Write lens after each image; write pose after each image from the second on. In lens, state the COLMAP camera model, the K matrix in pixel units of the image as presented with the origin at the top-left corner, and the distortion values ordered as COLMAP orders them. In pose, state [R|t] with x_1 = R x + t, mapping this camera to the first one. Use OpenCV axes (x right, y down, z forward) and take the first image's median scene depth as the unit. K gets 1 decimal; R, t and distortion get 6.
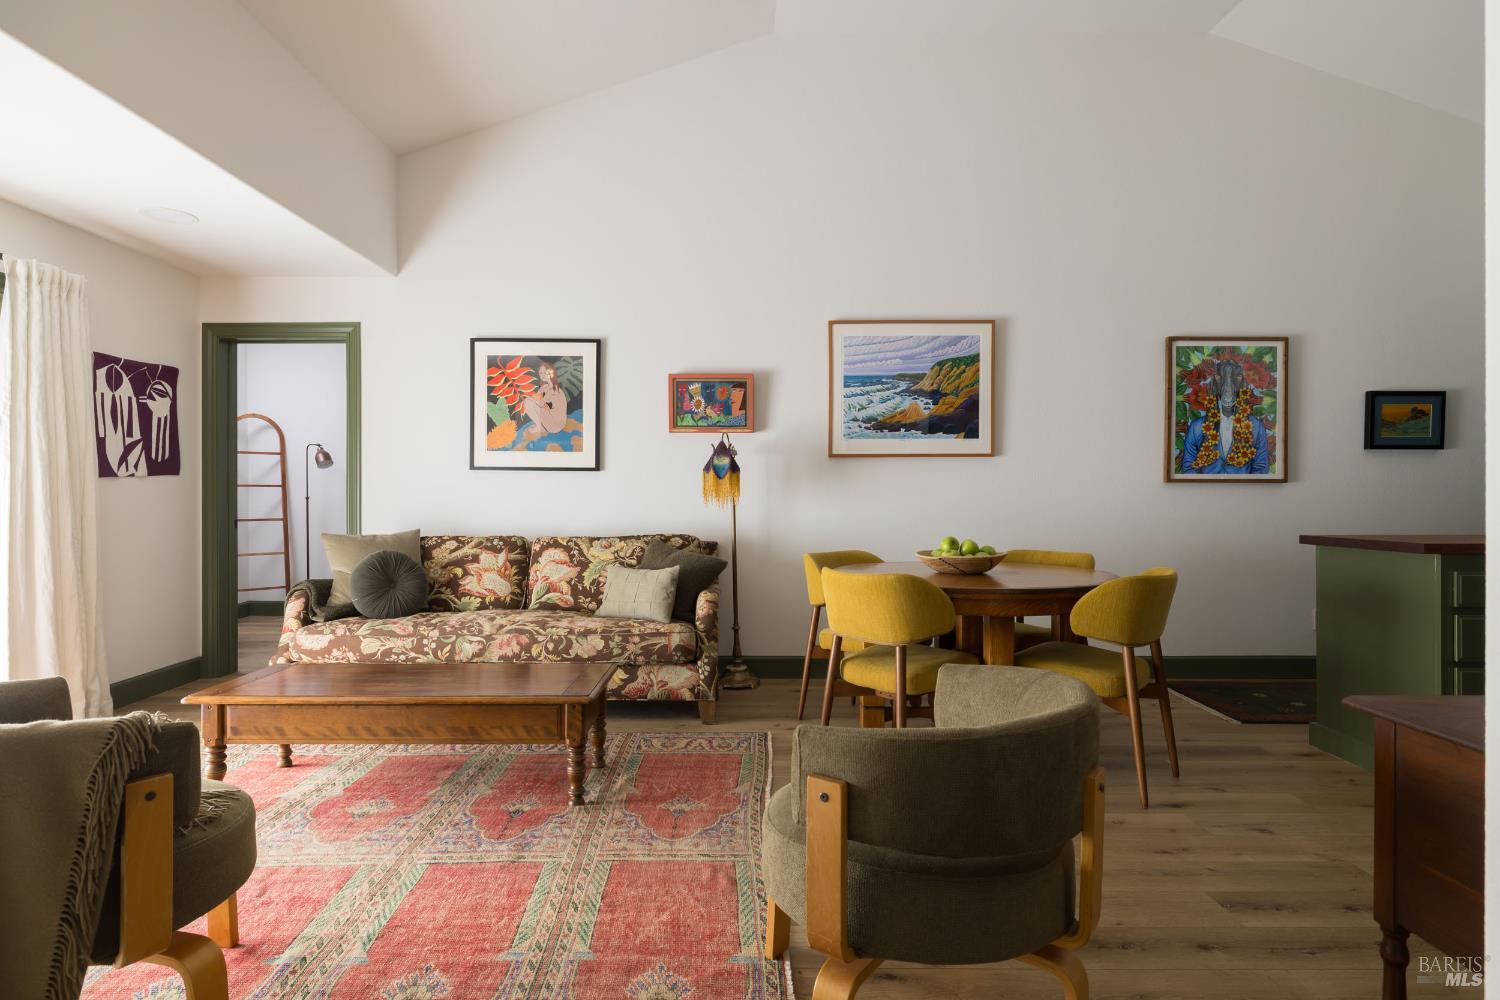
lens RADIAL K [[780.2, 0, 750.0], [0, 780.2, 498.7], [0, 0, 1]] dist [0.000891, 0.001014]
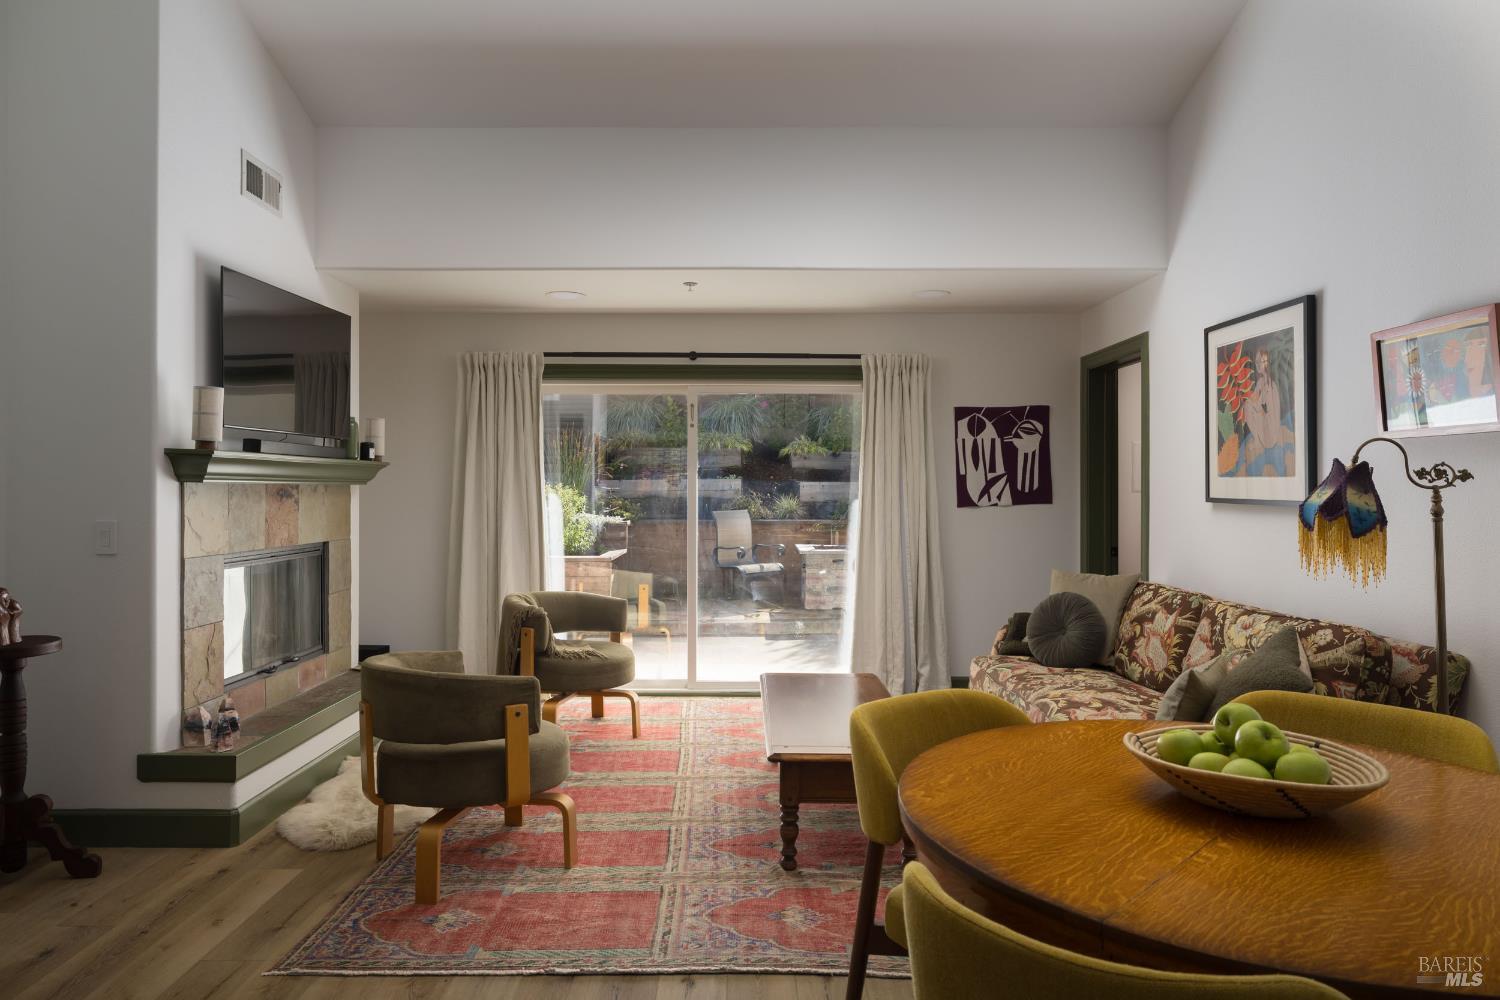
lens RADIAL K [[935.0, 0, 747.4], [0, 935.0, 495.3], [0, 0, 1]] dist [0.003347, -0.000088]
pose [[0.005343, 0.008701, -0.999948, 0.617980], [-0.008475, 0.999927, 0.008656, -0.052959], [0.999950, 0.008429, 0.005417, 0.614311]]
